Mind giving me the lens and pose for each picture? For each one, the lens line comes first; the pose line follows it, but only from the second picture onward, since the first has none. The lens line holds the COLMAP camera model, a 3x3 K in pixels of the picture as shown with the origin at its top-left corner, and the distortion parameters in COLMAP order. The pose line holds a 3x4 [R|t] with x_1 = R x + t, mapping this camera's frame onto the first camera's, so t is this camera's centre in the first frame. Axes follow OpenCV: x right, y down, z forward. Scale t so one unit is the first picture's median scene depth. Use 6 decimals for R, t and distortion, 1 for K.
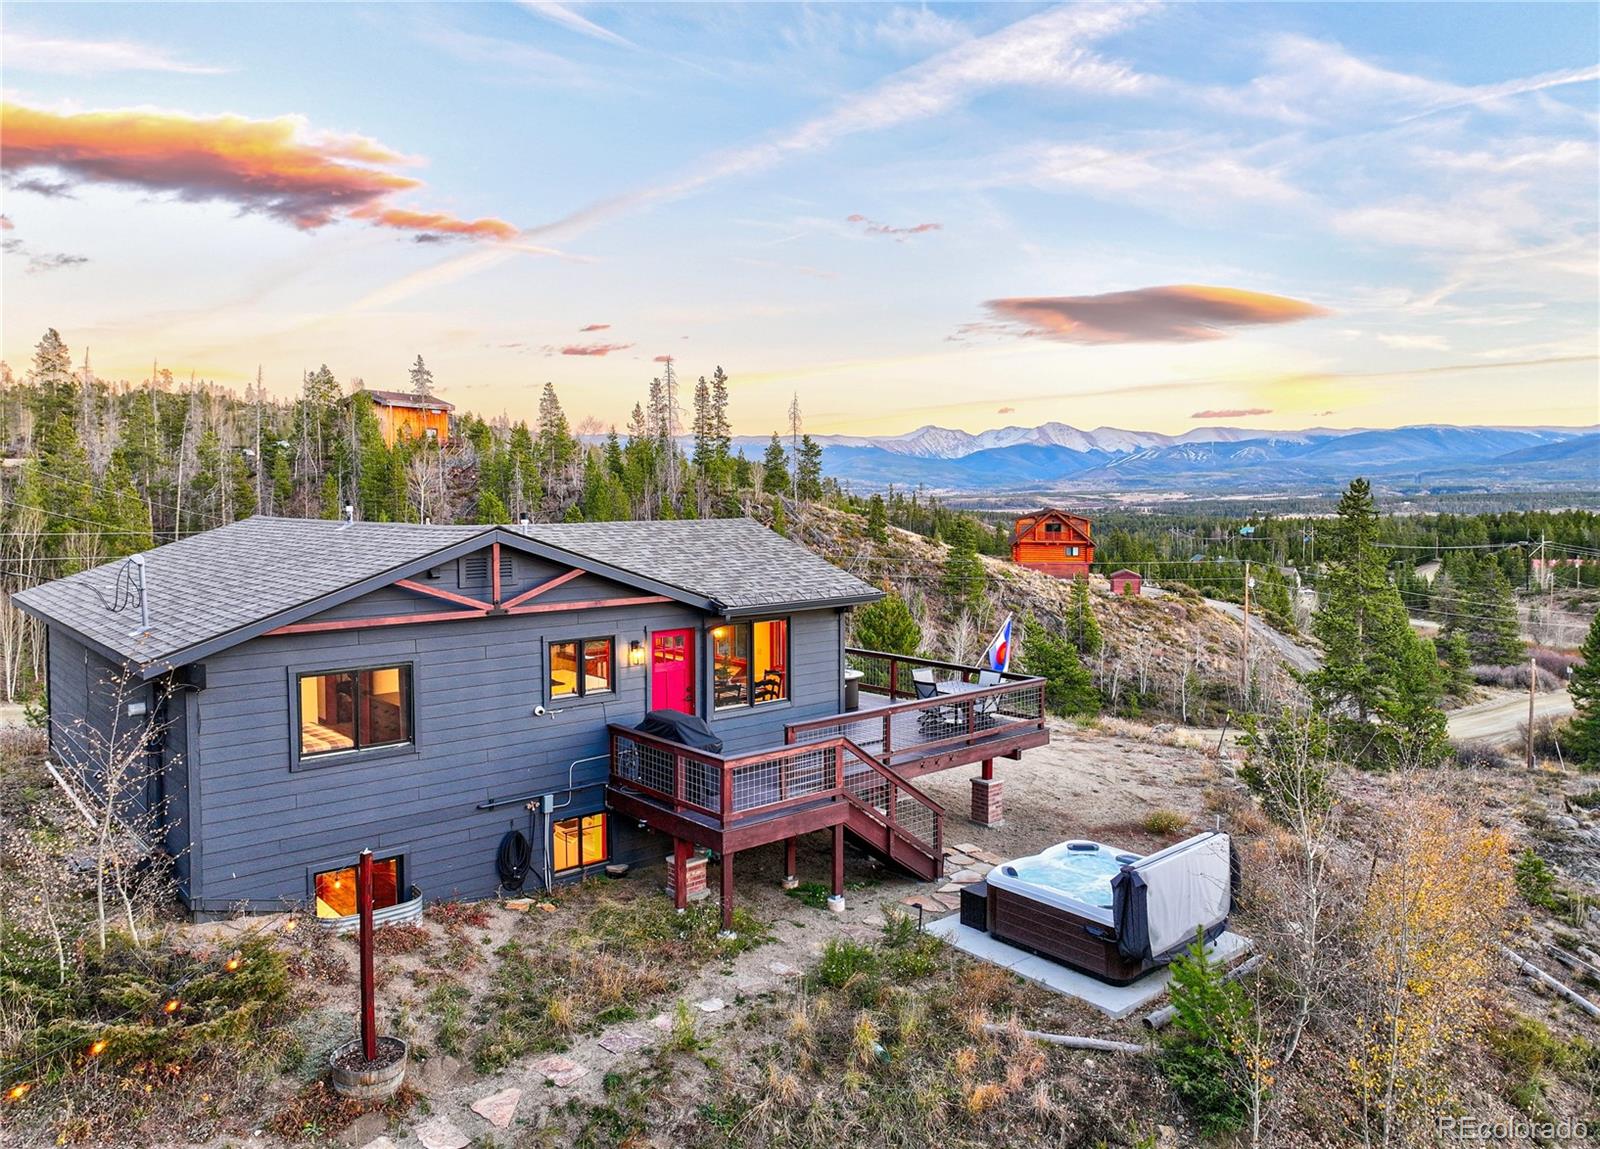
lens RADIAL K [[1138.7, 0, 799.7], [0, 1138.7, 544.8], [0, 0, 1]] dist [-0.000957, -0.000503]
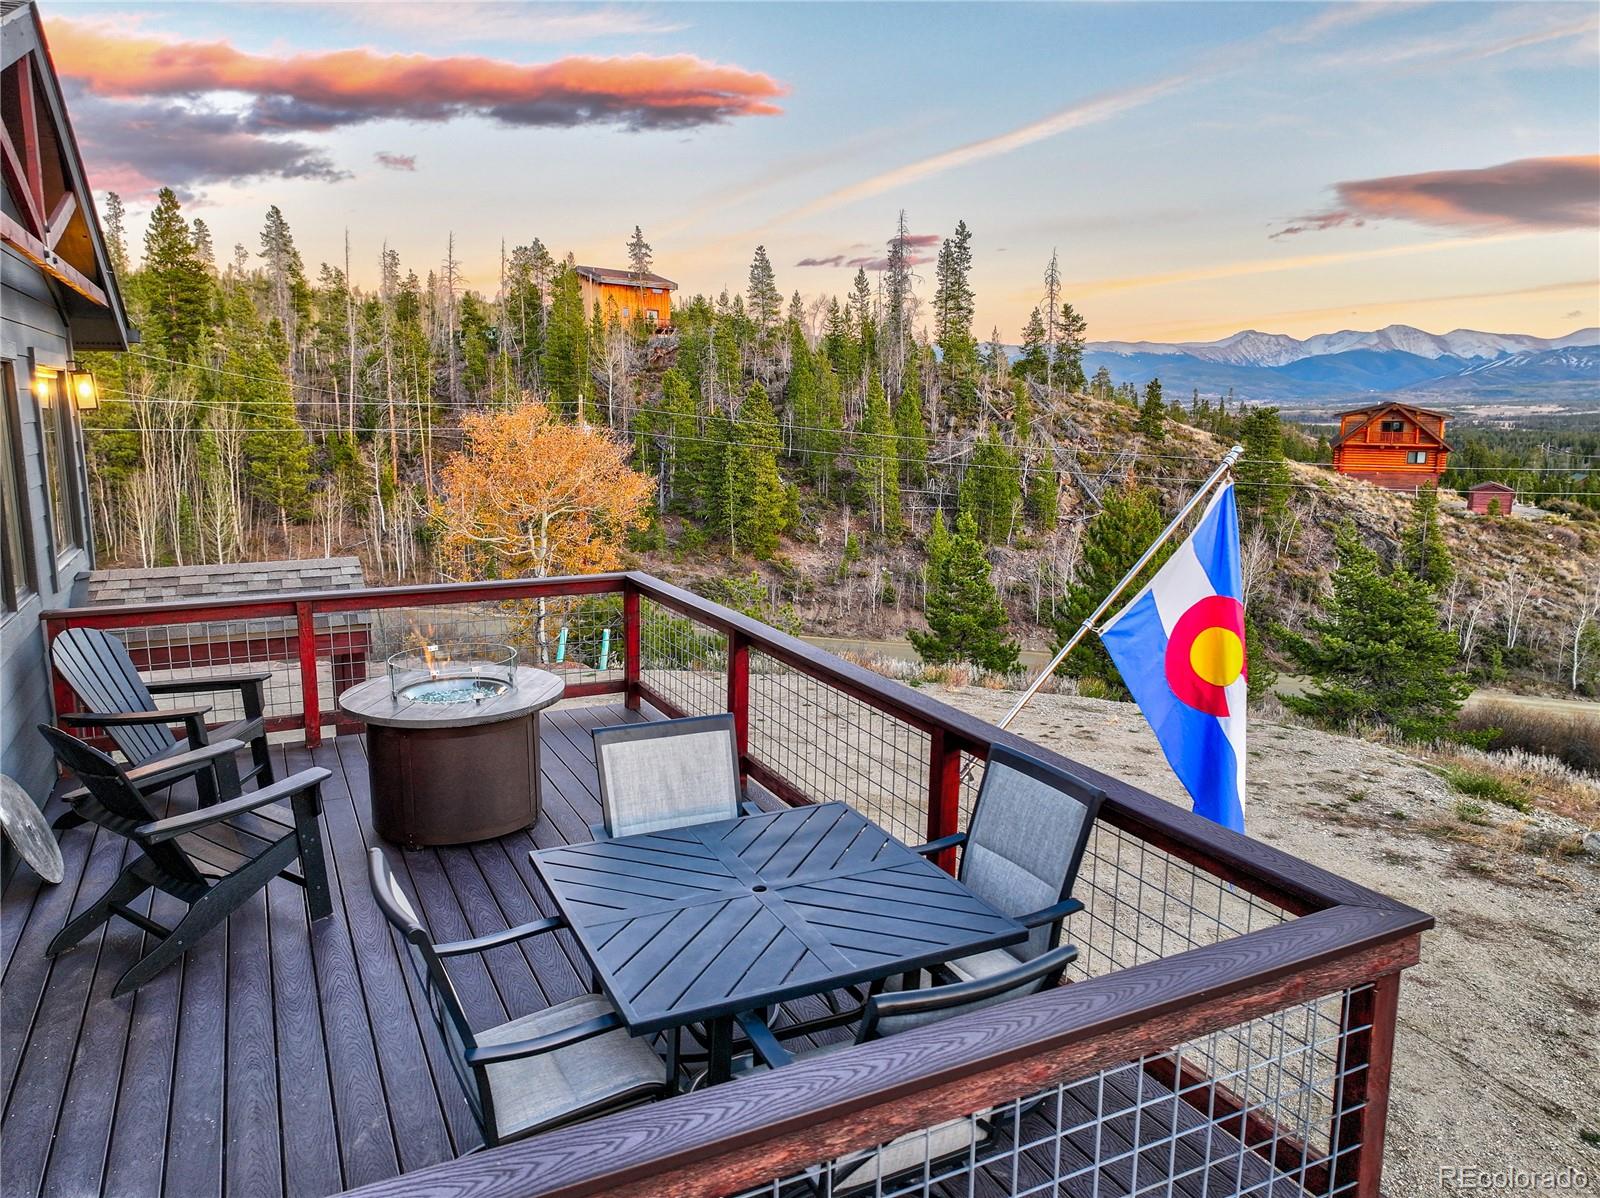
lens RADIAL K [[1131.6, 0, 803.6], [0, 1131.6, 593.8], [0, 0, 1]] dist [-0.003852, 0.021292]
pose [[0.967893, 0.046792, -0.246967, 0.029238], [-0.016742, 0.992340, 0.122400, 0.010887], [0.250803, -0.114335, 0.961262, 0.140871]]
